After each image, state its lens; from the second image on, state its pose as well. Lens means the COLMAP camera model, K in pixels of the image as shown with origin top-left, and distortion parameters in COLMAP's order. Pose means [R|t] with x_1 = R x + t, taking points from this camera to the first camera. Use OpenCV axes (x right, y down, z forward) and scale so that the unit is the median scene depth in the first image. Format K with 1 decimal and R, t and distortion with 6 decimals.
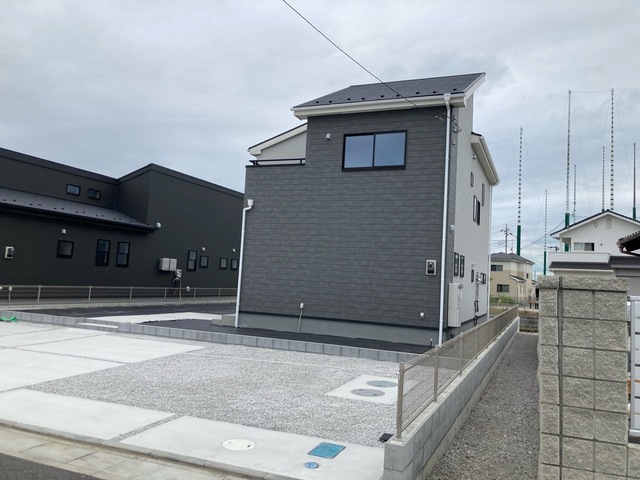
lens RADIAL K [[521.4, 0, 317.6], [0, 521.4, 239.1], [0, 0, 1]] dist [0.100154, -0.198250]
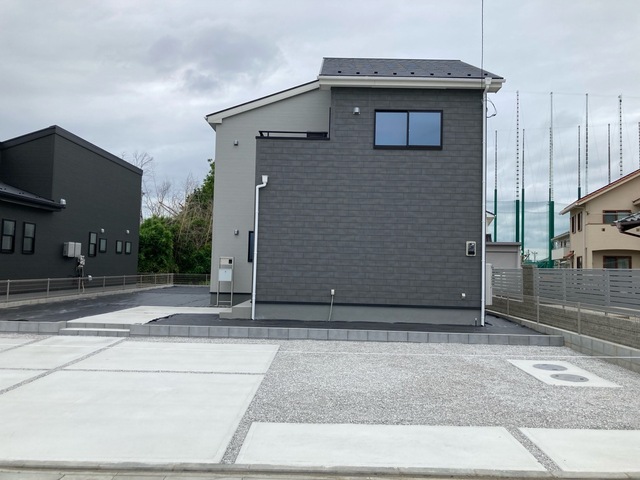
lens RADIAL K [[521.4, 0, 317.6], [0, 521.4, 239.1], [0, 0, 1]] dist [0.100154, -0.198250]
pose [[0.927450, -0.012139, 0.373750, -0.402511], [-0.002902, 0.999209, 0.039656, -0.003662], [-0.373936, -0.037864, 0.926681, 0.152415]]
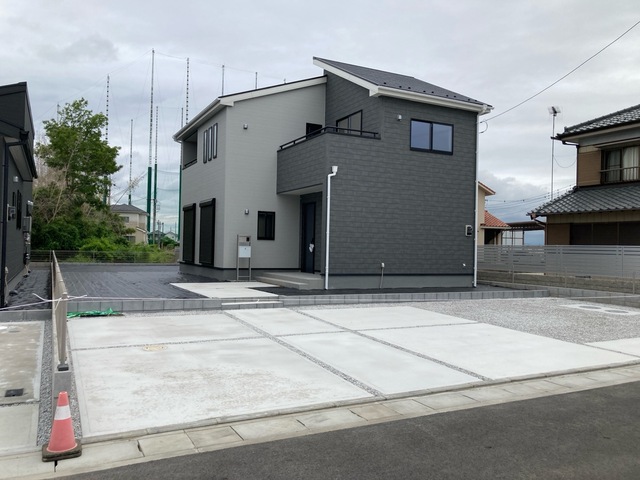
lens RADIAL K [[521.4, 0, 317.6], [0, 521.4, 239.1], [0, 0, 1]] dist [0.100154, -0.198250]
pose [[0.644690, -0.029871, 0.763860, -0.998099], [-0.045253, 0.995993, 0.077142, -0.010961], [-0.763104, -0.084300, 0.640754, 0.381369]]
